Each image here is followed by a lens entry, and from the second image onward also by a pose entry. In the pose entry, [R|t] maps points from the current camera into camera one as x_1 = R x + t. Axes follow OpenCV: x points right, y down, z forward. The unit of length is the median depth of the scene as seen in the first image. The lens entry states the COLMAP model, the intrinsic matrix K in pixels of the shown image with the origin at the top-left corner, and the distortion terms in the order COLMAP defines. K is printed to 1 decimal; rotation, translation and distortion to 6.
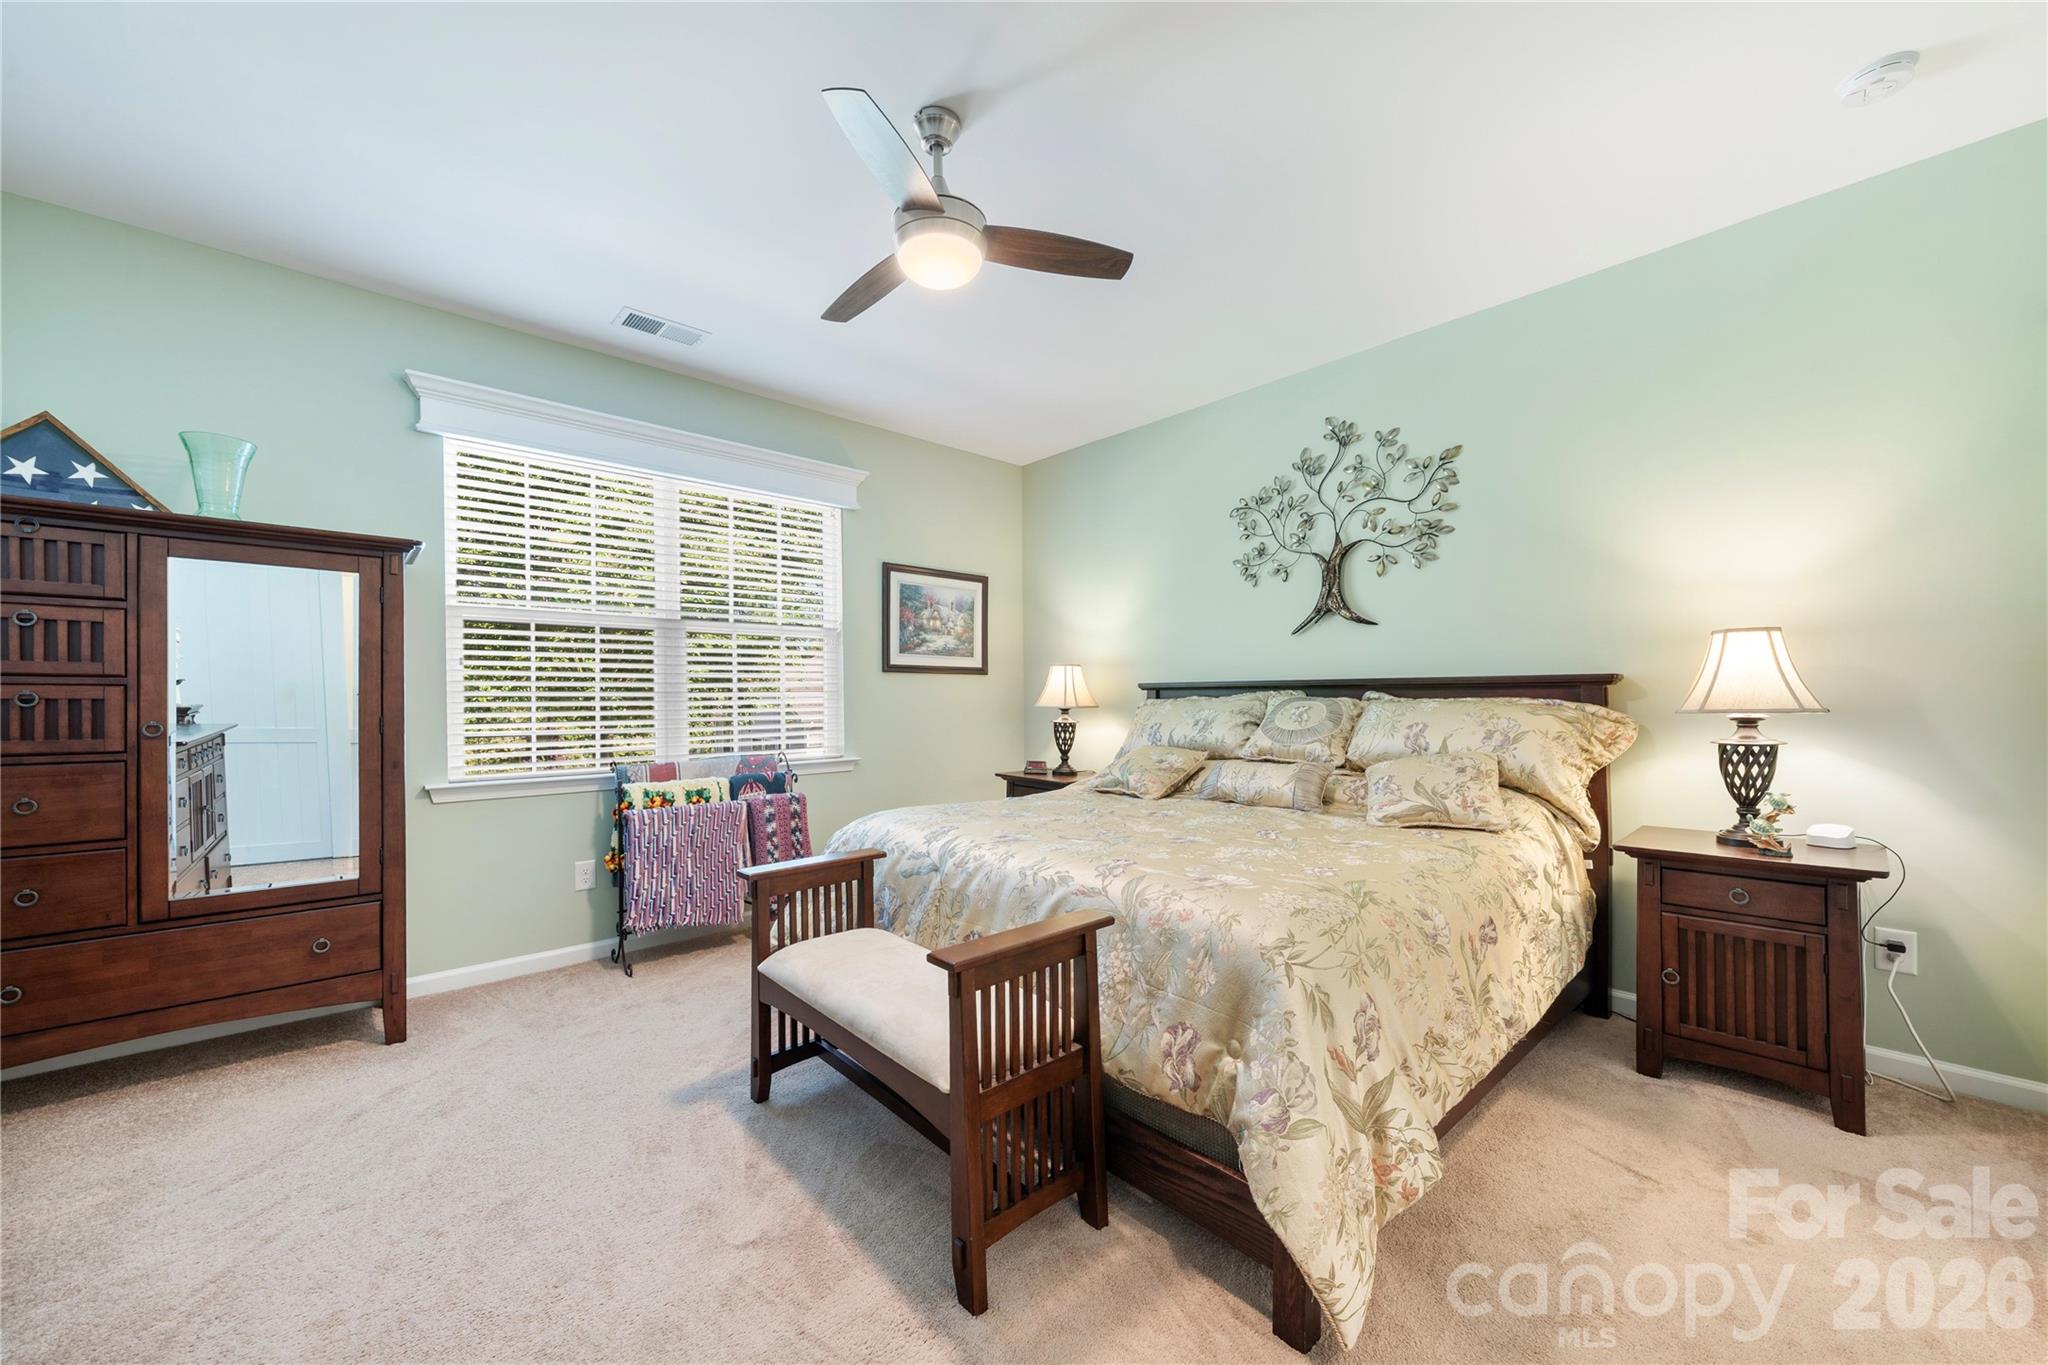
lens RADIAL K [[789.8, 0, 1023.6], [0, 789.8, 690.4], [0, 0, 1]] dist [-0.002278, -0.000225]
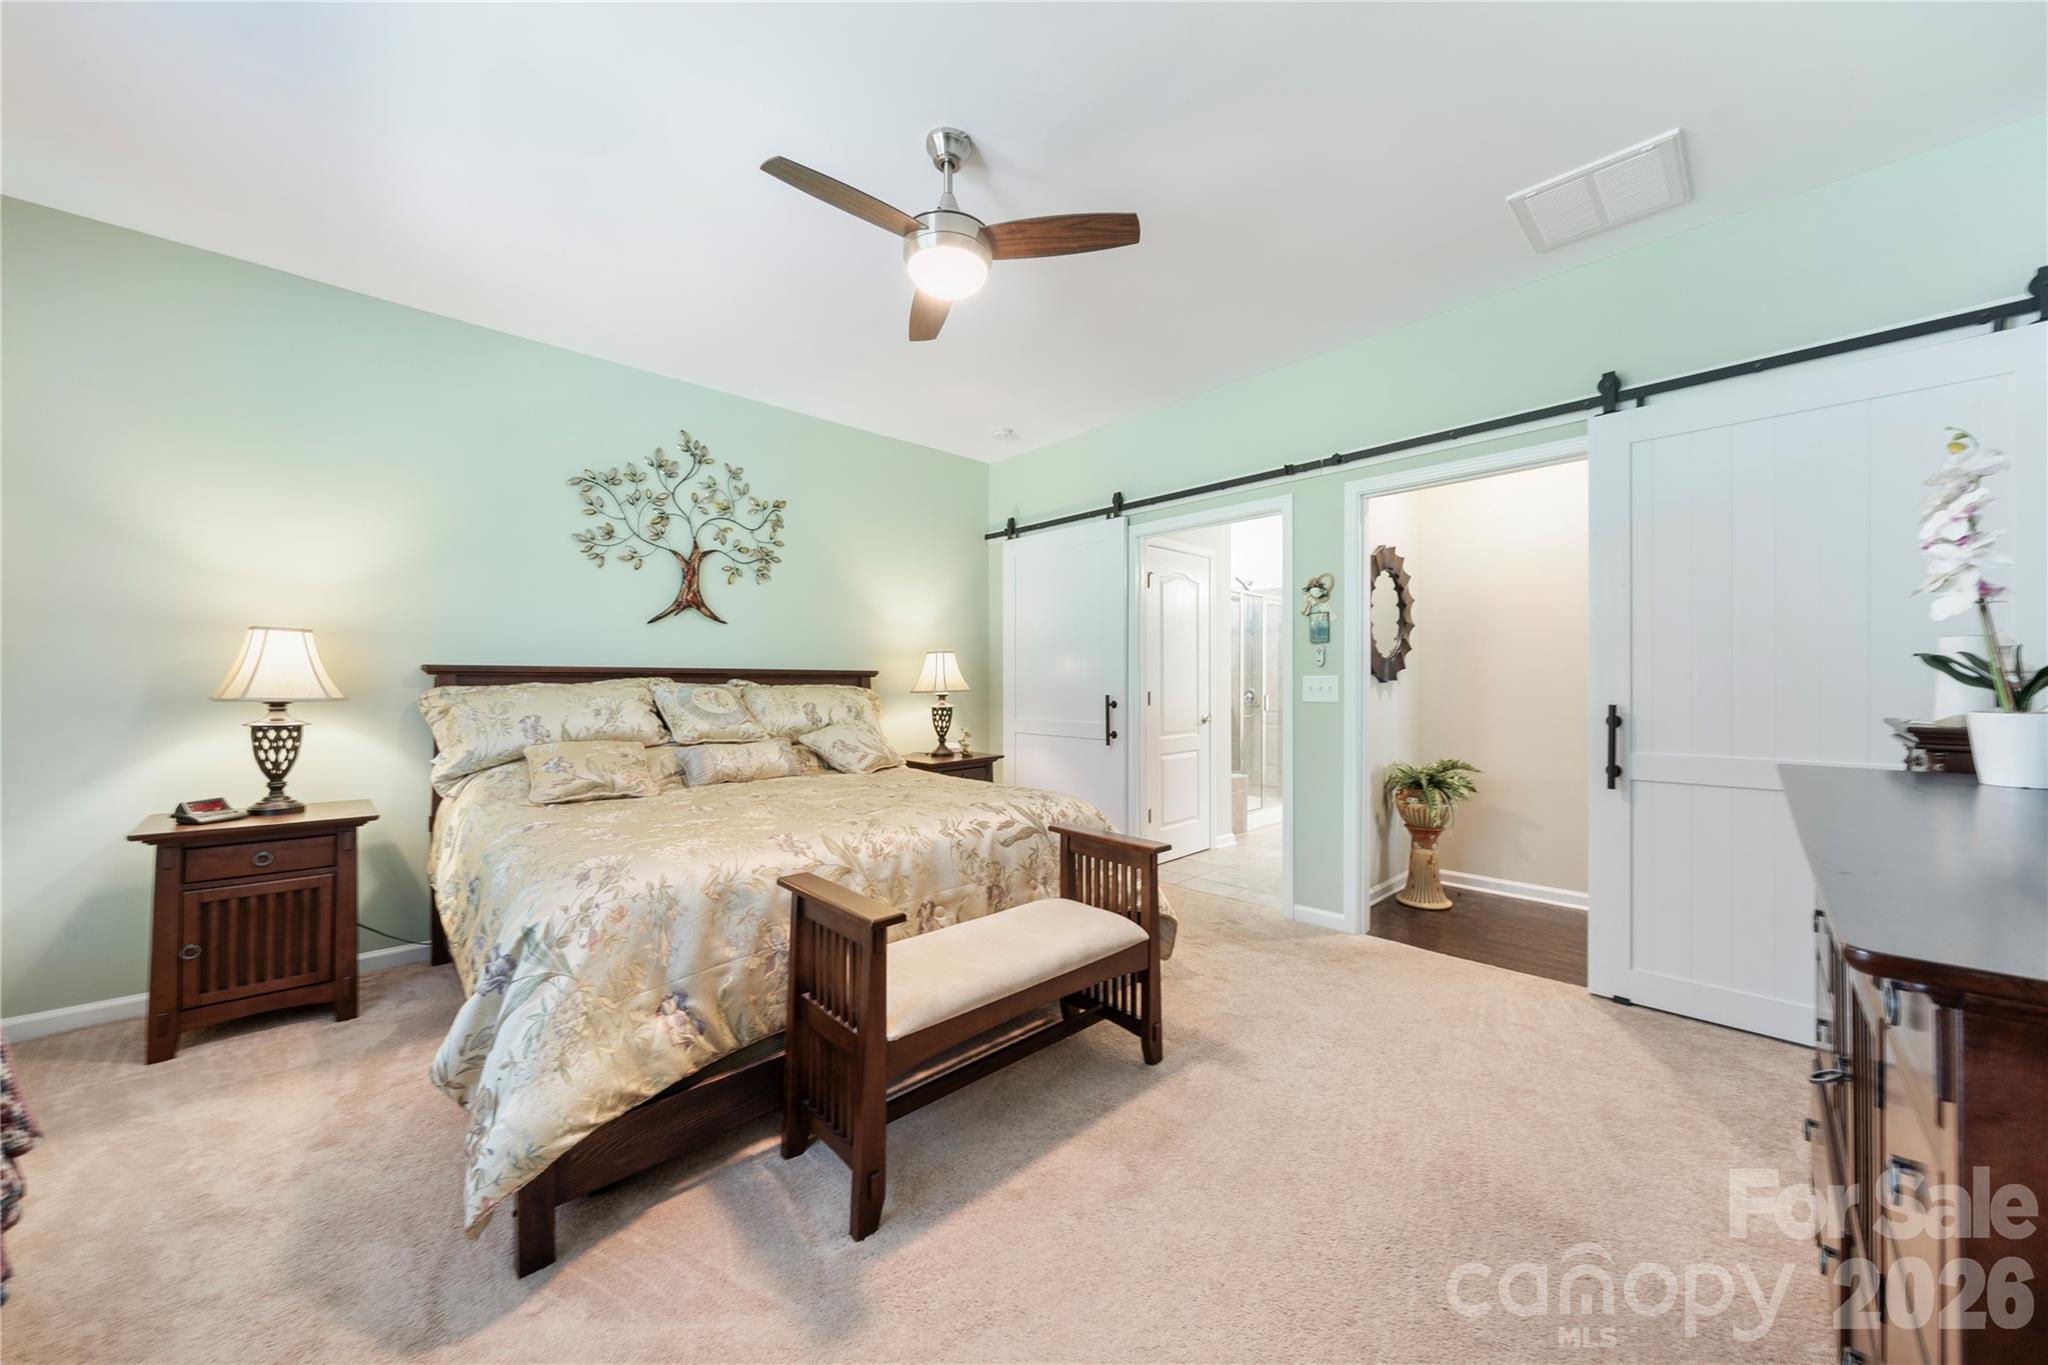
lens RADIAL K [[719.8, 0, 1034.1], [0, 719.8, 683.3], [0, 0, 1]] dist [-0.003381, -0.000044]
pose [[-0.050784, -0.001019, 0.998709, -0.648683], [-0.011284, 0.999936, 0.000446, 0.001950], [-0.998646, -0.011247, -0.050793, 0.563341]]
